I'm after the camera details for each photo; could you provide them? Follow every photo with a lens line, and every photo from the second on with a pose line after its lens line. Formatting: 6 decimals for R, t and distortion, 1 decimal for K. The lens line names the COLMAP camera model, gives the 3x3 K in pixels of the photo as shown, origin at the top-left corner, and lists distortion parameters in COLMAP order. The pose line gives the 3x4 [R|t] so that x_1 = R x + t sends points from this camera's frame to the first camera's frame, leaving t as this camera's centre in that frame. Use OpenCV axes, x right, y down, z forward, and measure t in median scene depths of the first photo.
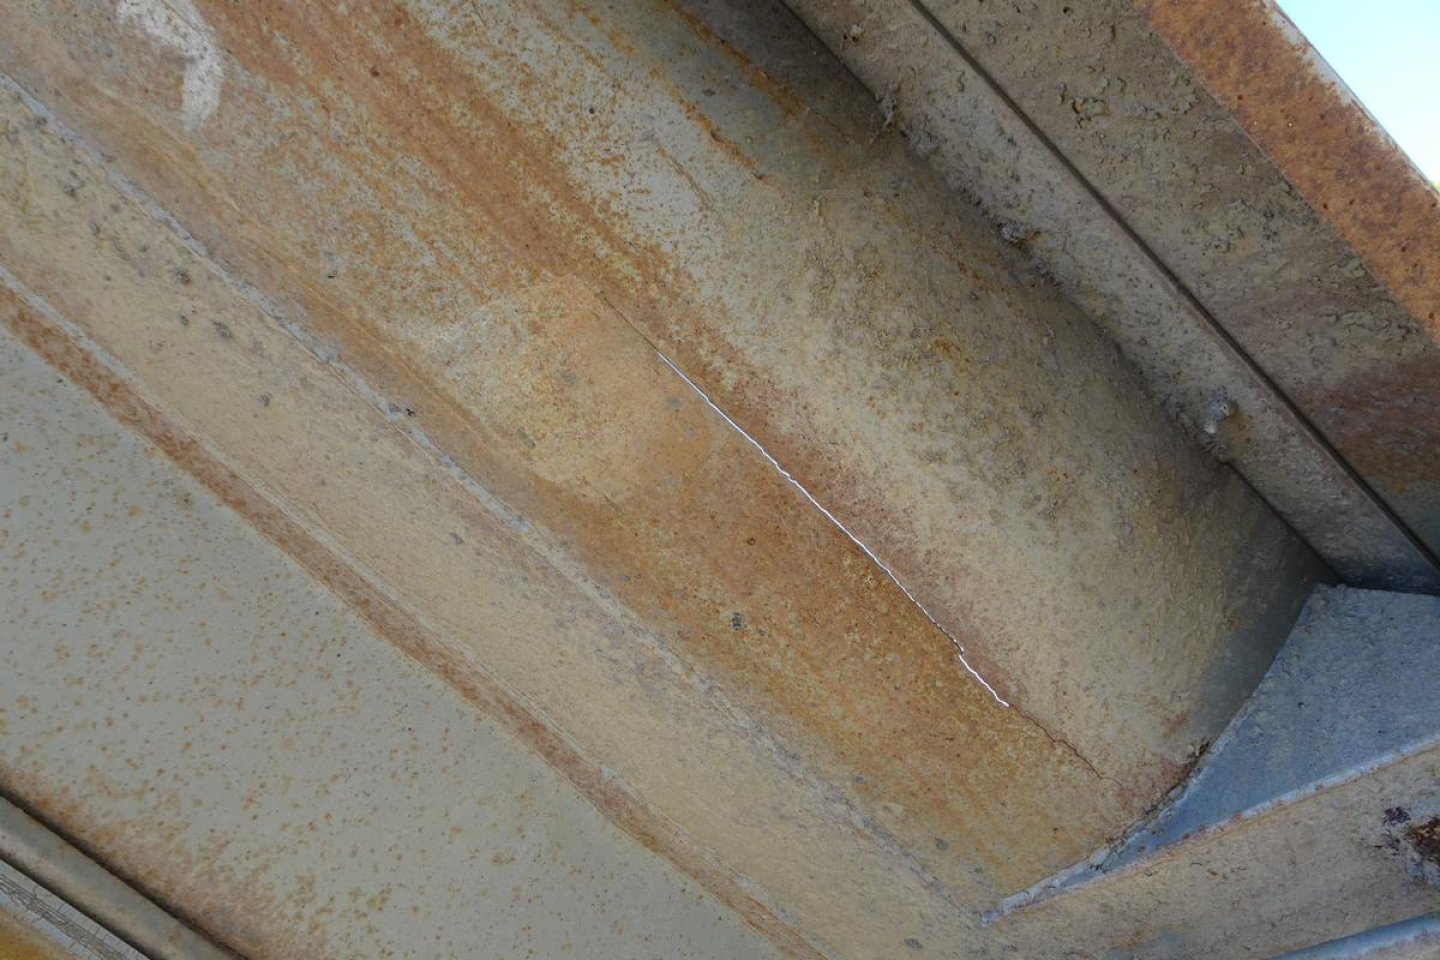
lens RADIAL K [[1043.1, 0, 723.7], [0, 1043.1, 471.1], [0, 0, 1]] dist [0.009596, 0.004340]
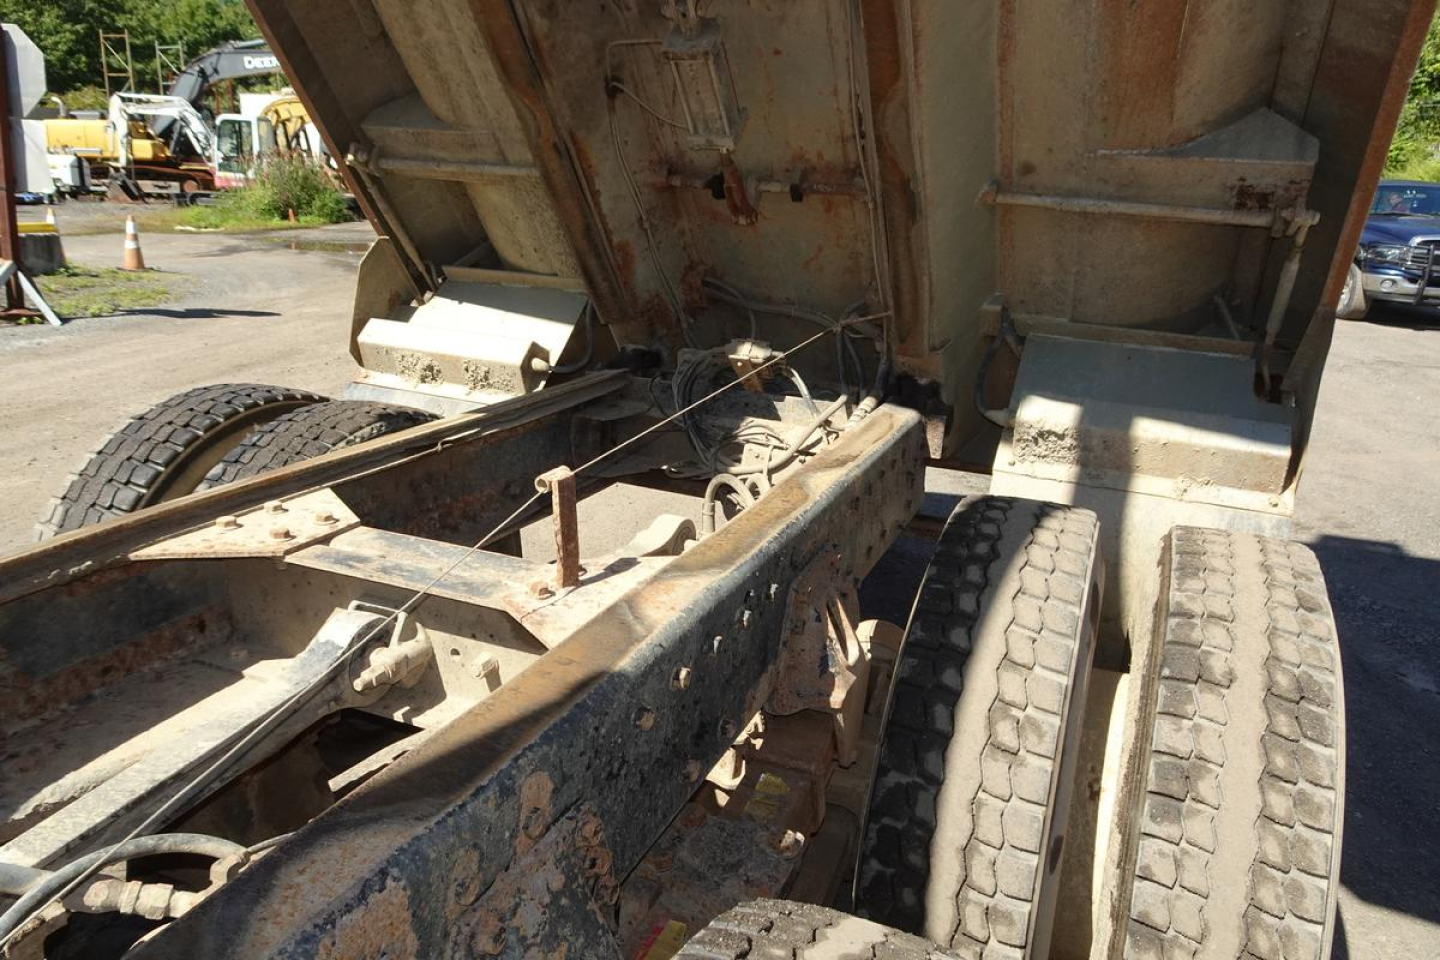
lens RADIAL K [[1043.1, 0, 723.7], [0, 1043.1, 471.1], [0, 0, 1]] dist [0.009596, 0.004340]
pose [[0.819199, 0.347726, 0.456070, -1.561475], [-0.545443, 0.718106, 0.432221, 0.399860], [-0.177212, -0.602835, 0.777937, -1.501132]]
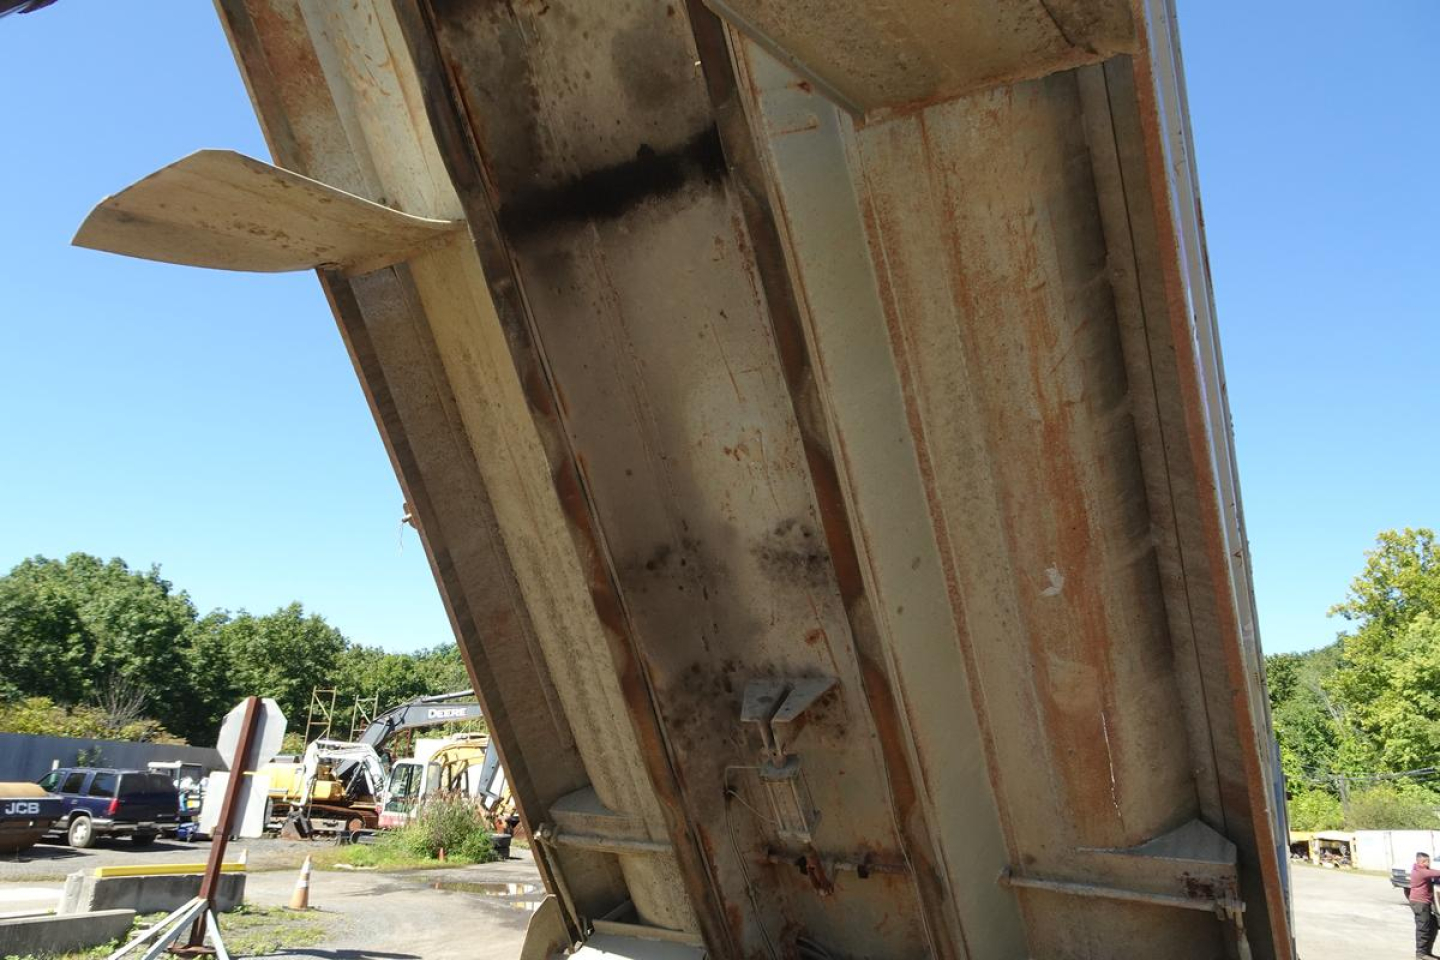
lens RADIAL K [[1043.1, 0, 723.7], [0, 1043.1, 471.1], [0, 0, 1]] dist [0.009596, 0.004340]
pose [[0.849526, 0.521536, 0.079414, -1.899039], [-0.524621, 0.851020, 0.023191, -0.154483], [-0.055488, -0.061363, 0.996572, -2.683963]]
